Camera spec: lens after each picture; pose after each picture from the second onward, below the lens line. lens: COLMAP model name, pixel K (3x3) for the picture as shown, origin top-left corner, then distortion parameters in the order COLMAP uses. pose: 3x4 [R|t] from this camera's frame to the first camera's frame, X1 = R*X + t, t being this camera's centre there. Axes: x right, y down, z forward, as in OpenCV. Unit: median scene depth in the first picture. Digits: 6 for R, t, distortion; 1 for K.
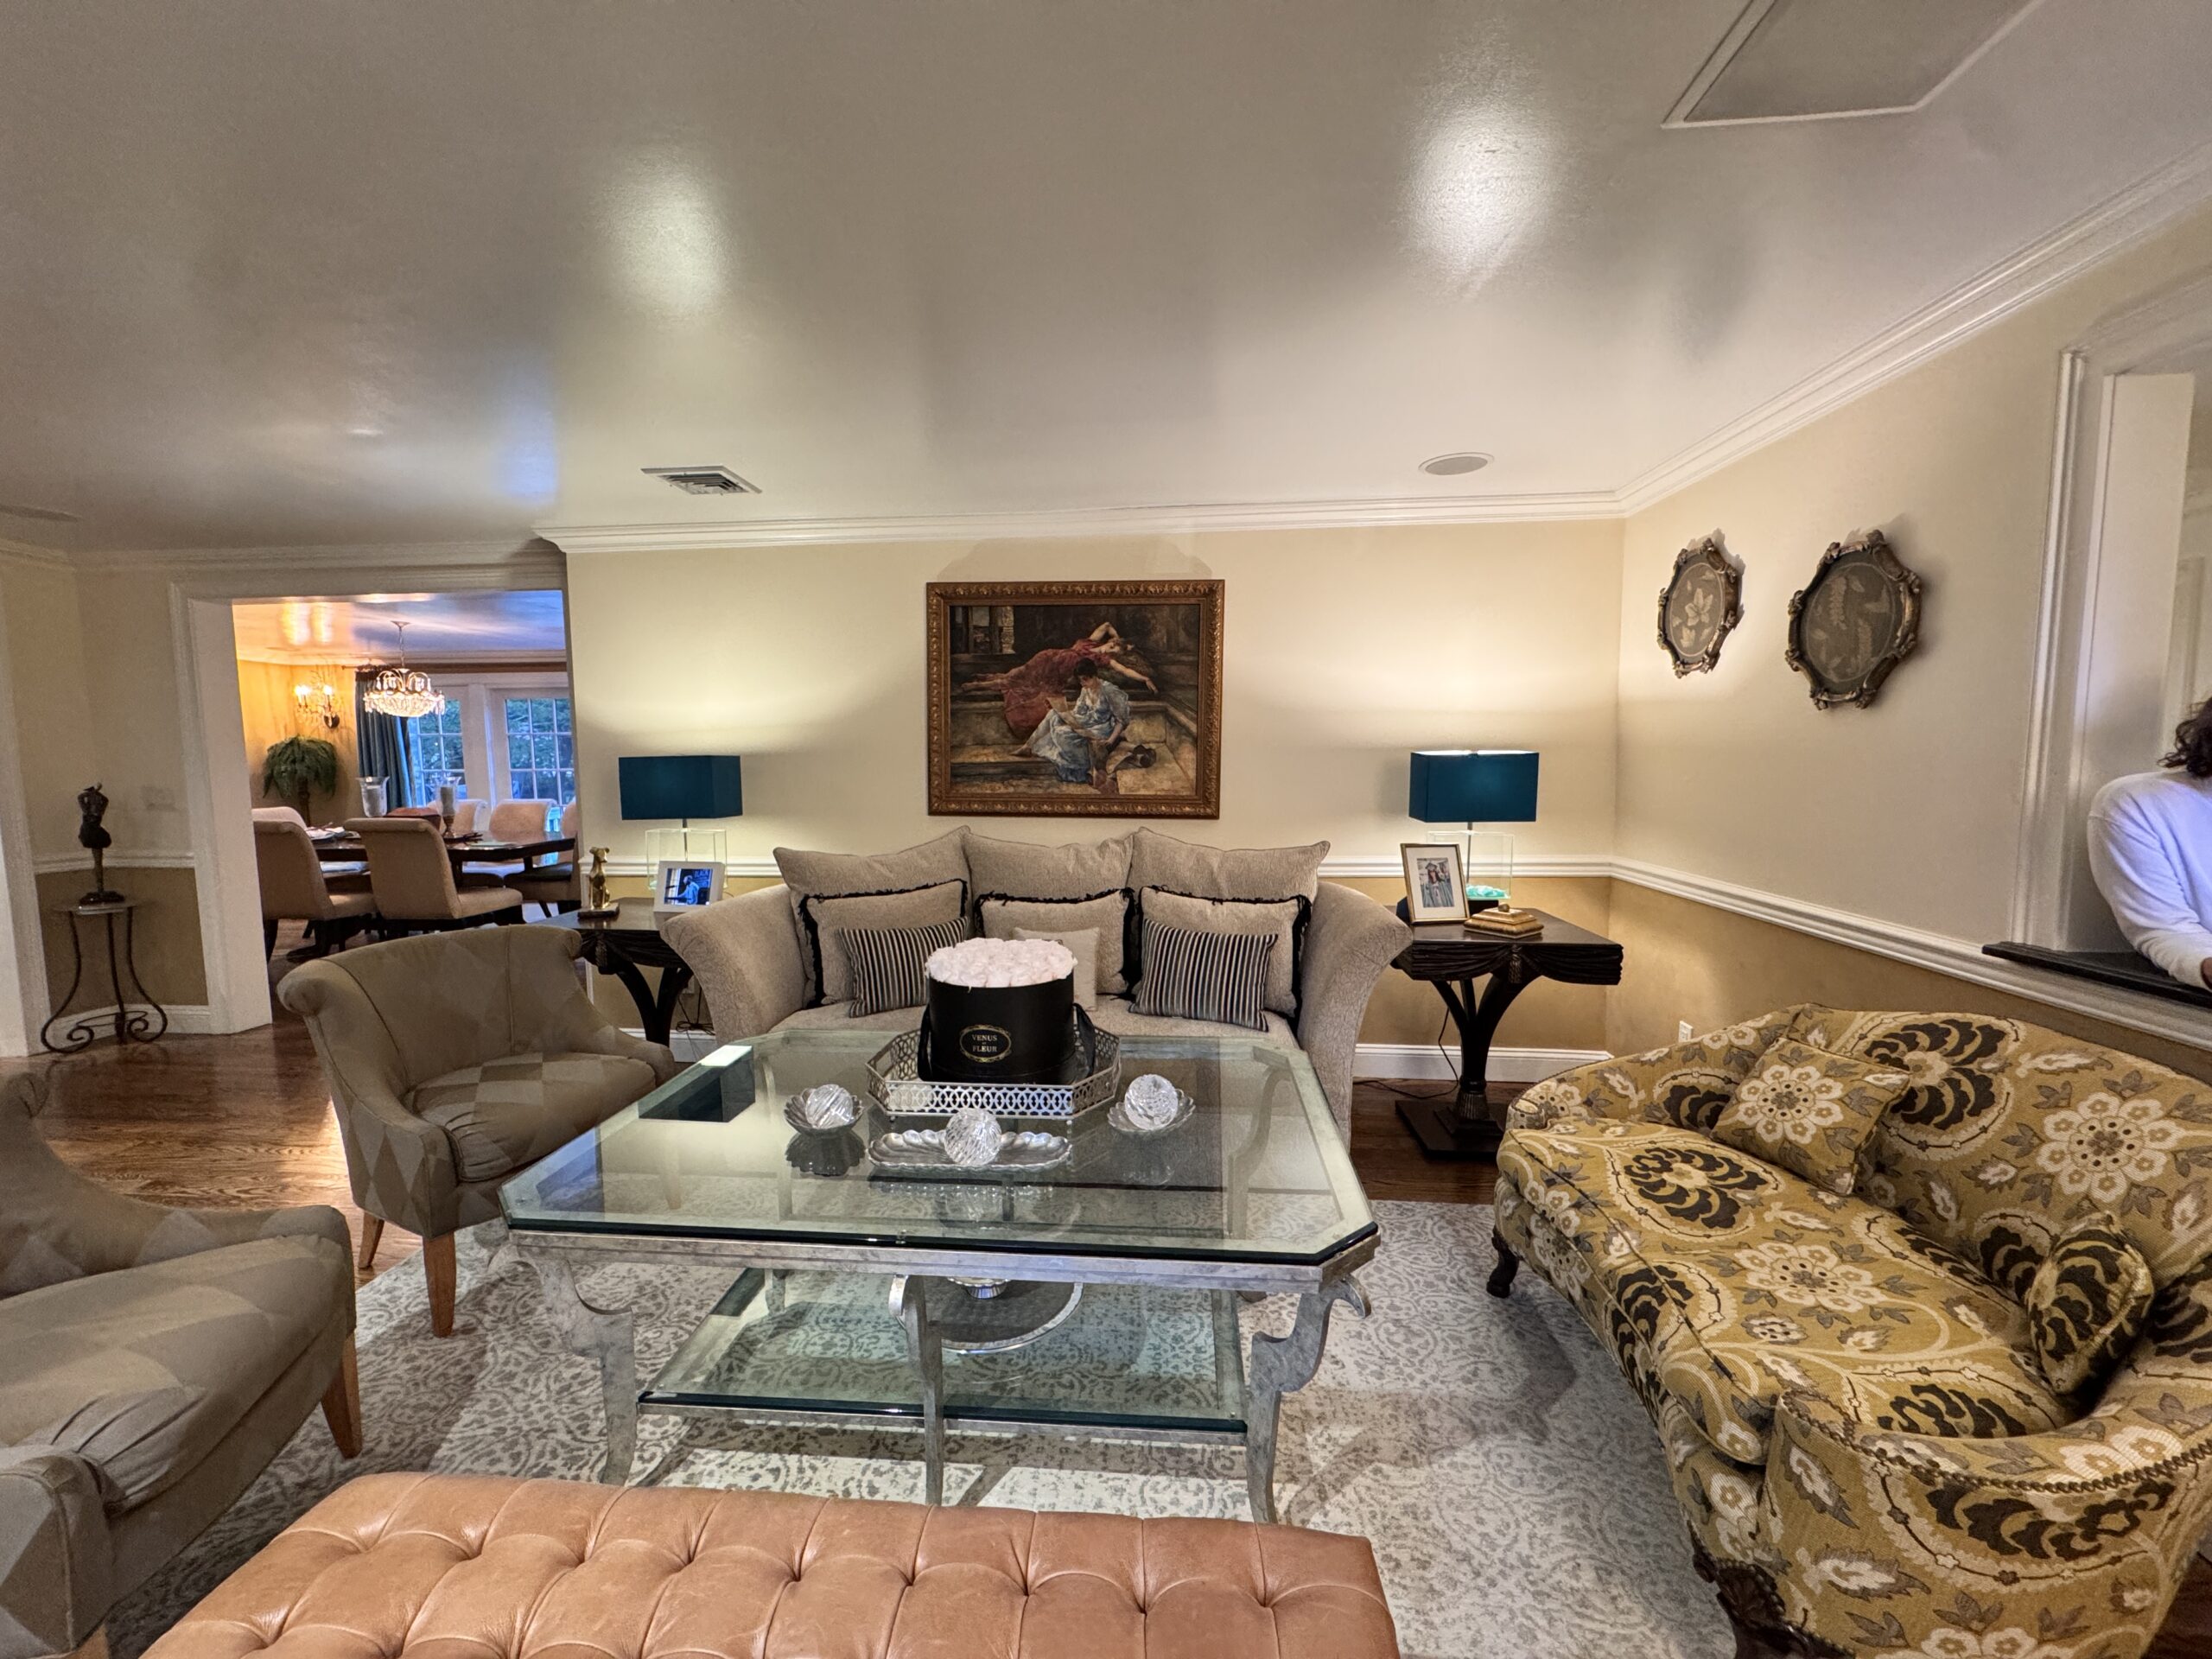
lens RADIAL K [[881.8, 0, 1107.1], [0, 881.8, 833.3], [0, 0, 1]] dist [-0.004191, 0.000705]
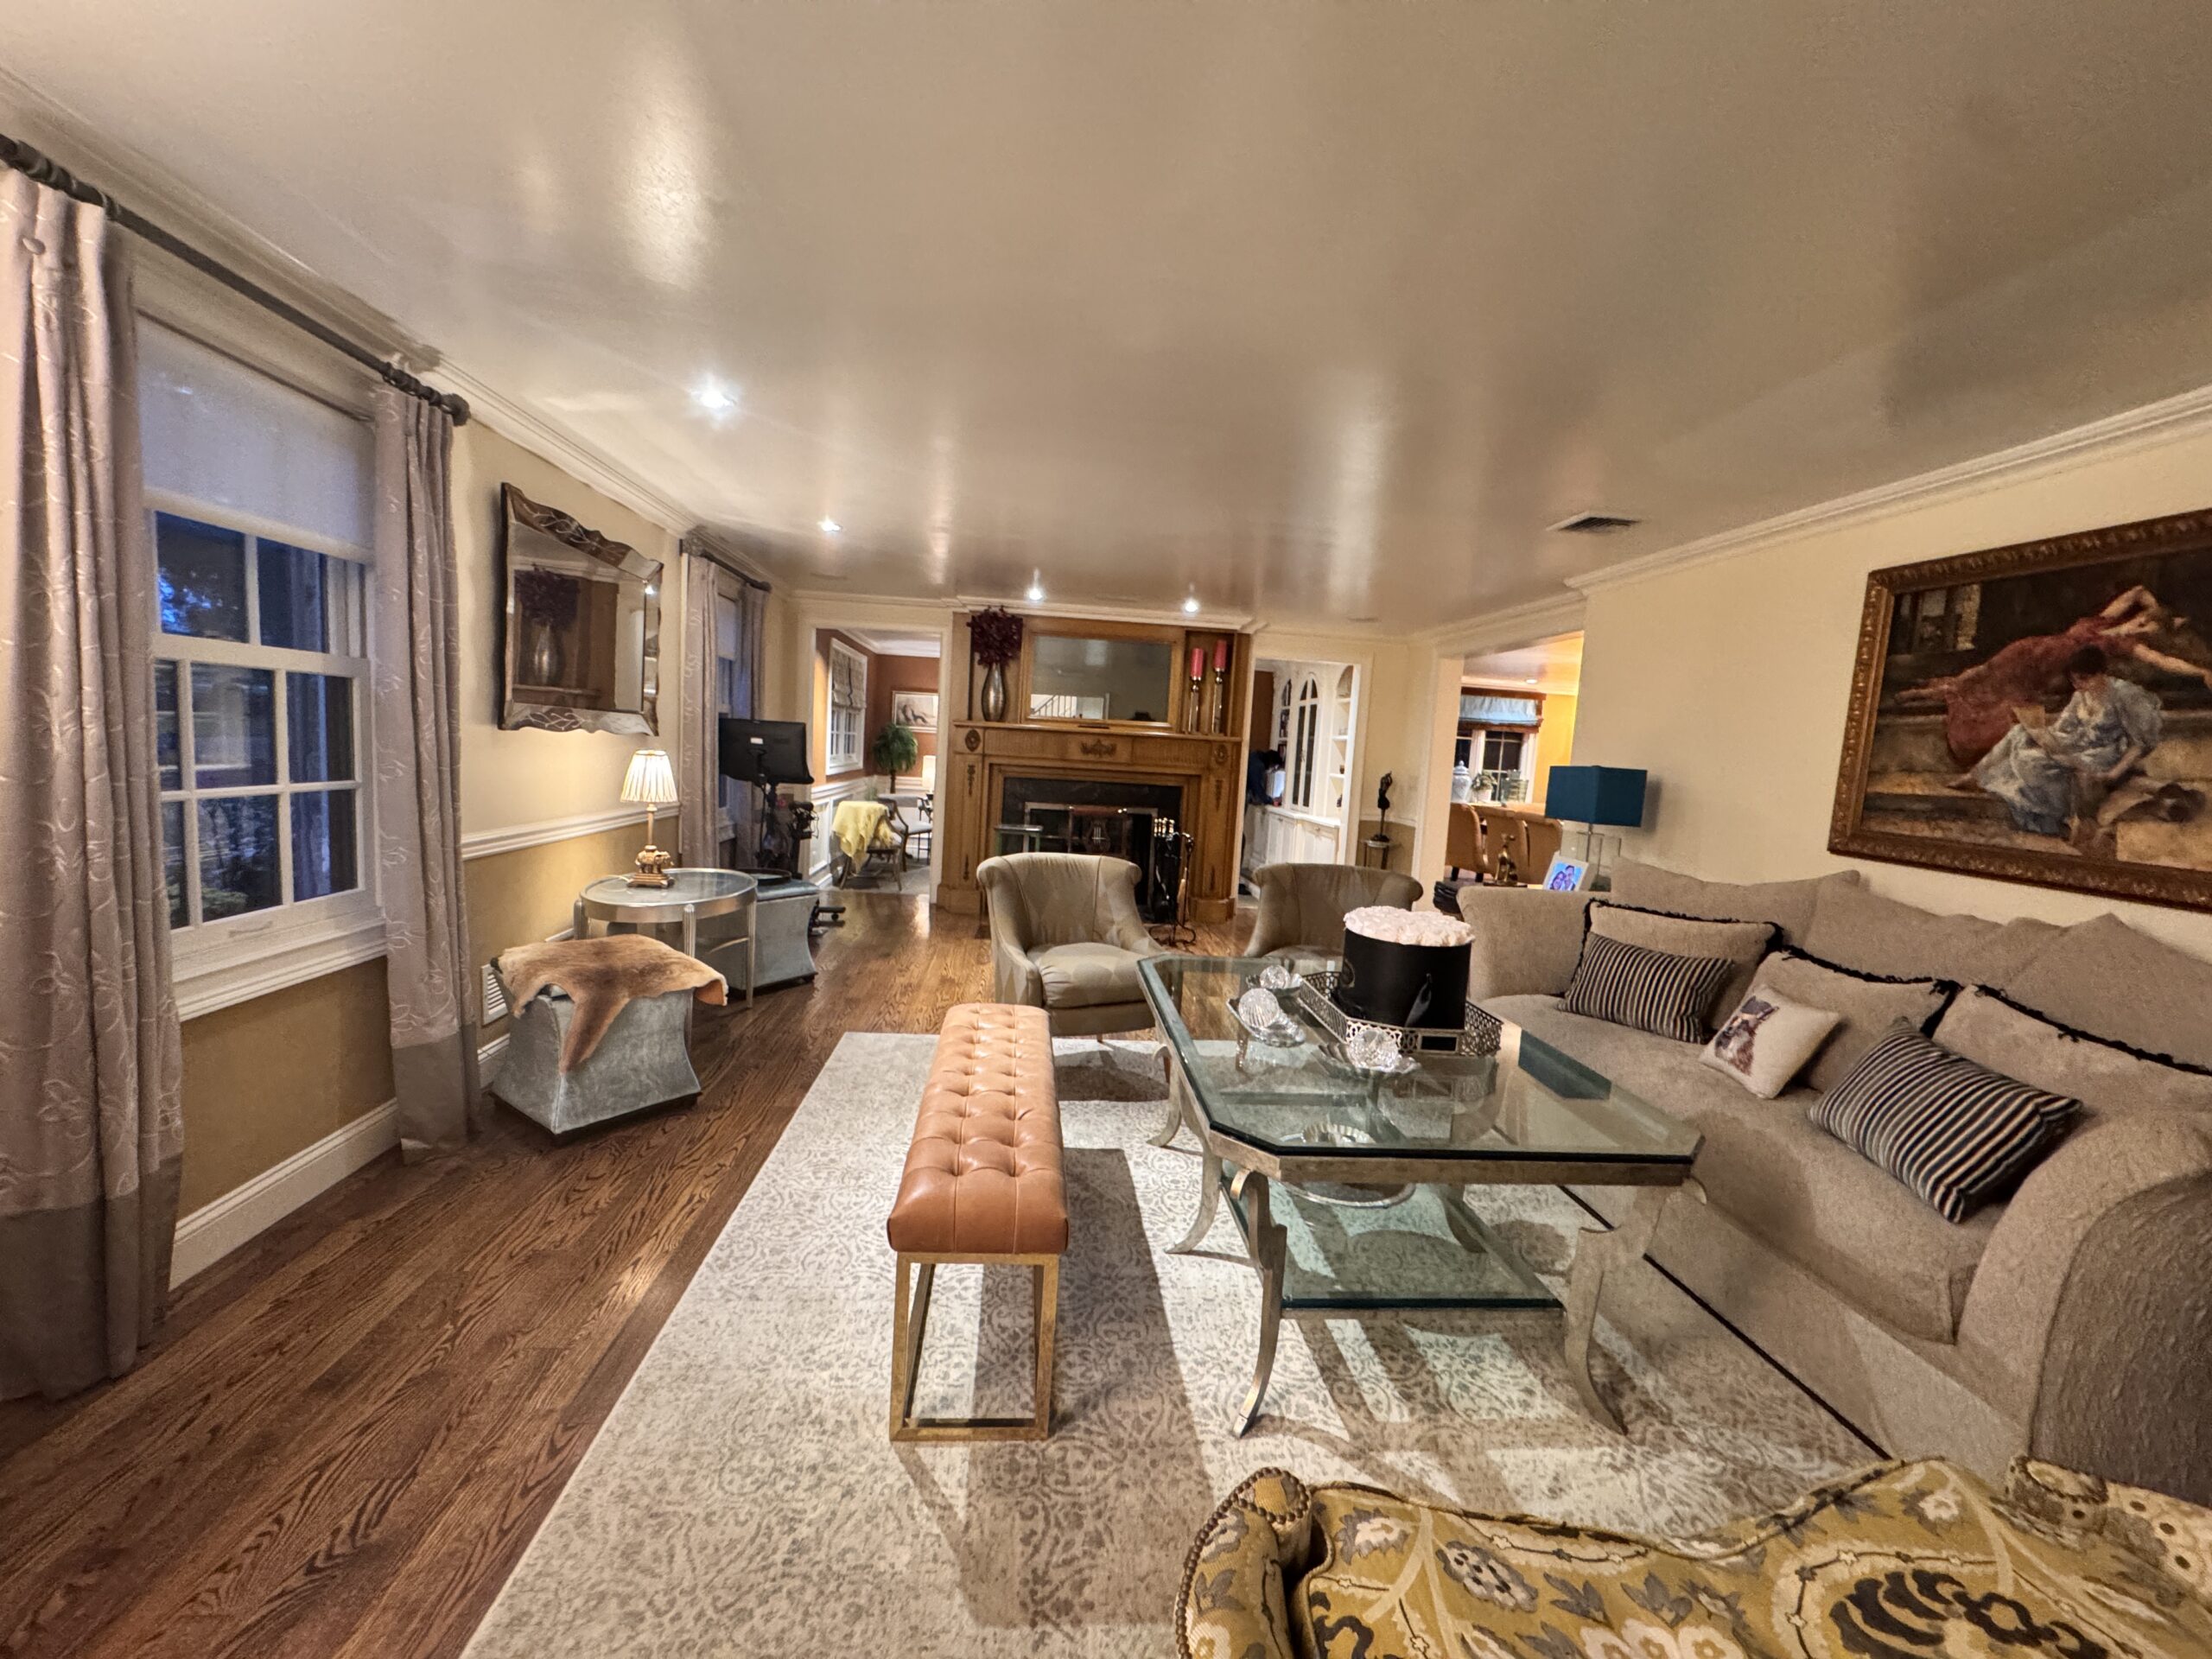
lens RADIAL K [[881.8, 0, 1103.3], [0, 881.8, 829.3], [0, 0, 1]] dist [-0.004191, 0.000705]
pose [[0.166045, 0.111510, -0.979793, 0.503732], [-0.149383, 0.984964, 0.086783, -0.012968], [0.974738, 0.131955, 0.180206, 0.190442]]
